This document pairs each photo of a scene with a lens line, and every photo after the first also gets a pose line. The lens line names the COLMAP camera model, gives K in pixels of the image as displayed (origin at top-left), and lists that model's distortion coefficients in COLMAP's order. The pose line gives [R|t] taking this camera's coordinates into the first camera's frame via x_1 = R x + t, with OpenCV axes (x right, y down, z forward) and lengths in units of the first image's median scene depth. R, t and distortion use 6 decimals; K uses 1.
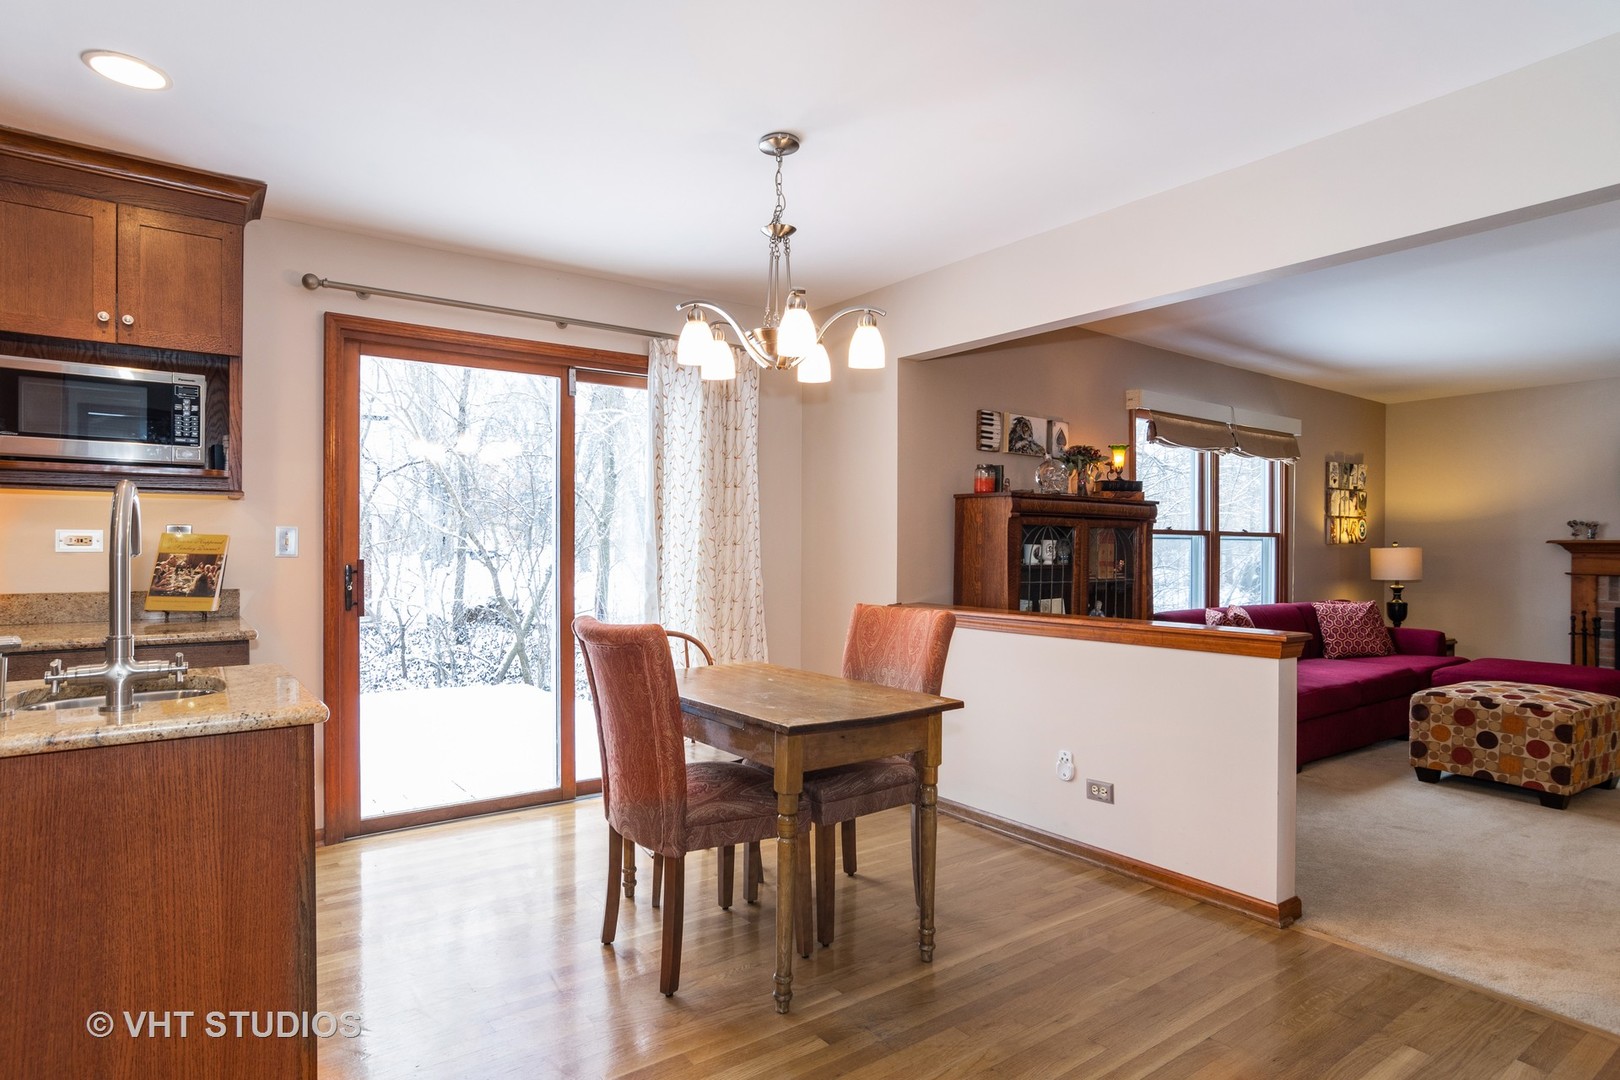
lens RADIAL K [[892.7, 0, 818.9], [0, 892.7, 557.7], [0, 0, 1]] dist [-0.001525, 0.009718]
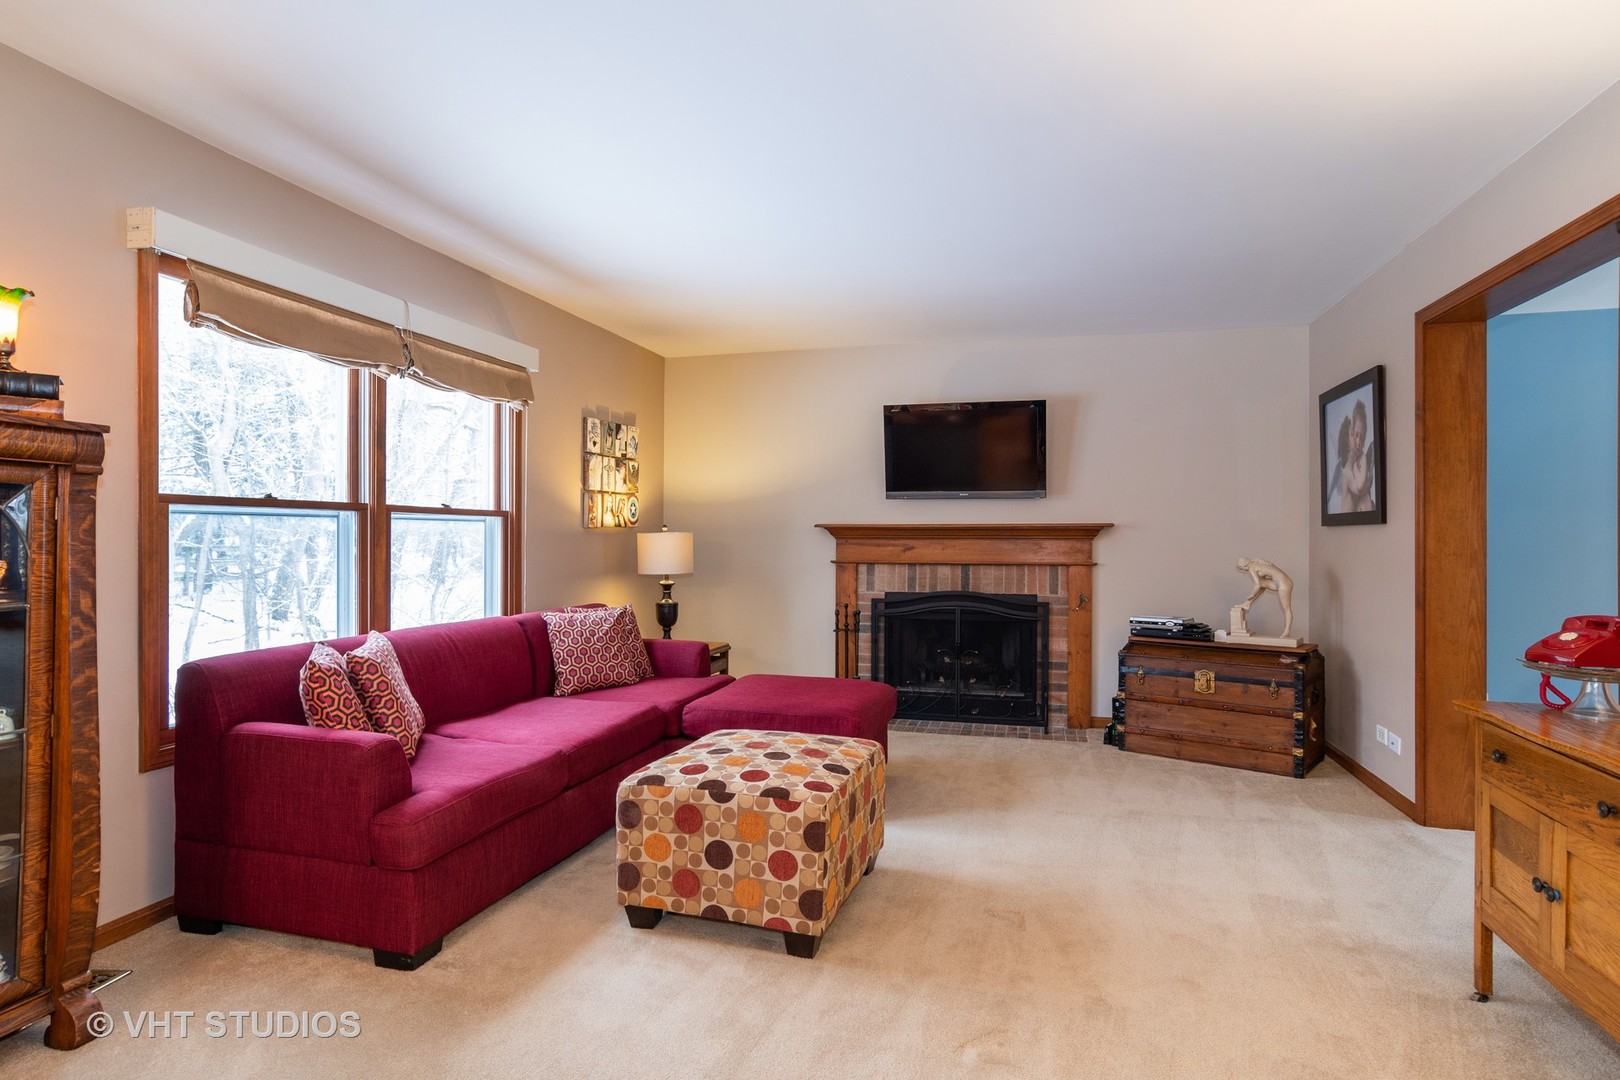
lens RADIAL K [[892.7, 0, 819.2], [0, 892.7, 536.9], [0, 0, 1]] dist [-0.001525, 0.009718]
pose [[0.783386, -0.000776, 0.621534, 0.334506], [0.004446, 0.999981, -0.004355, -0.004466], [-0.621519, 0.006175, 0.783375, 0.381966]]
